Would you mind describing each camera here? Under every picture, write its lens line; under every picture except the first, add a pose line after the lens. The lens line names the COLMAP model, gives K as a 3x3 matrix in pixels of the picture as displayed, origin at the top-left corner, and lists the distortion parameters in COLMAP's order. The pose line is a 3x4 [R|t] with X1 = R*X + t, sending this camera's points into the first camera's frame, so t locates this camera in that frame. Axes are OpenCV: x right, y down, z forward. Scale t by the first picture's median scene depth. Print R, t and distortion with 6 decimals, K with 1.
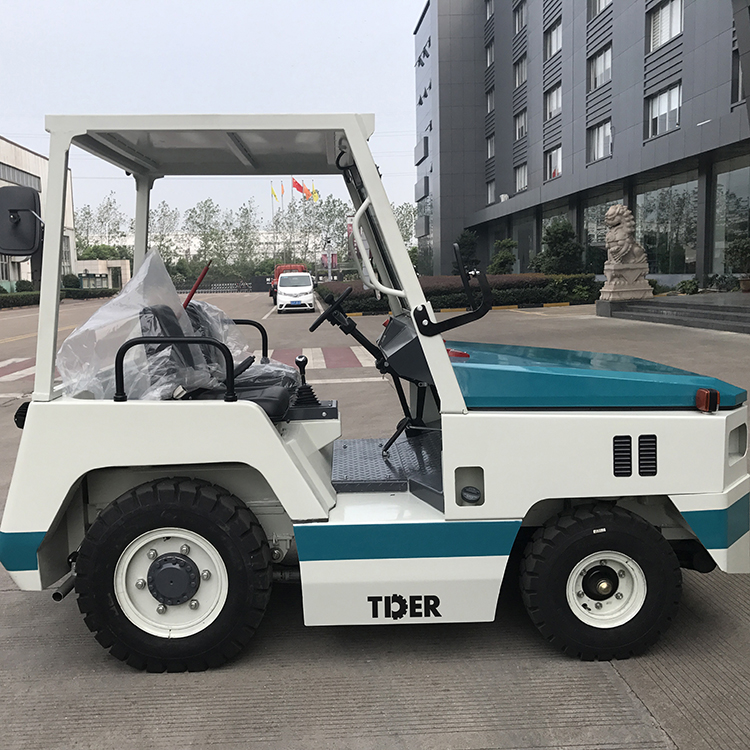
lens RADIAL K [[836.2, 0, 319.8], [0, 836.2, 375.9], [0, 0, 1]] dist [0.026283, 0.011038]
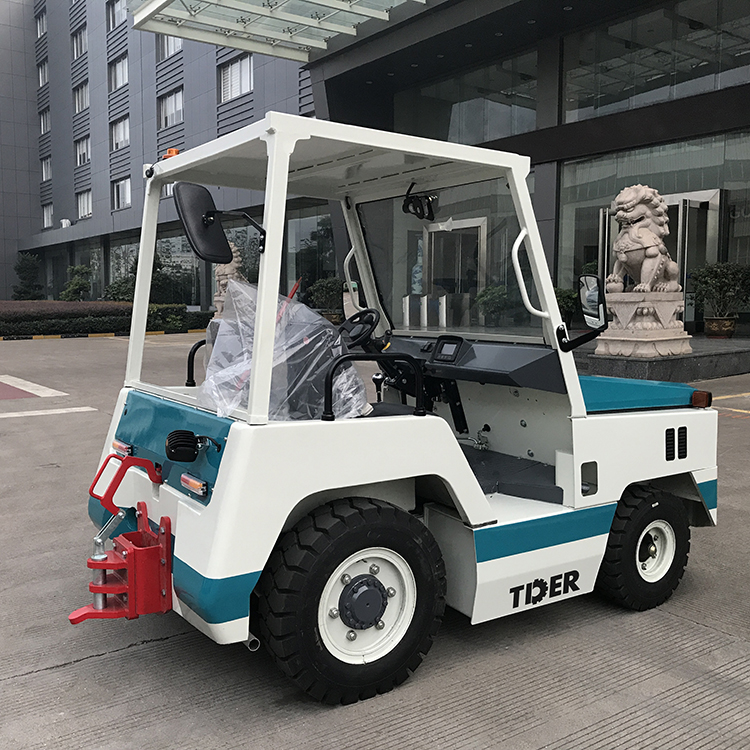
lens RADIAL K [[835.2, 0, 375.0], [0, 835.2, 375.0], [0, 0, 1]] dist [0.007976, 0.017630]
pose [[0.823922, -0.016377, 0.566467, -0.714797], [0.037032, 0.999002, -0.024980, 0.003747], [-0.565492, 0.041559, 0.823706, 0.184129]]
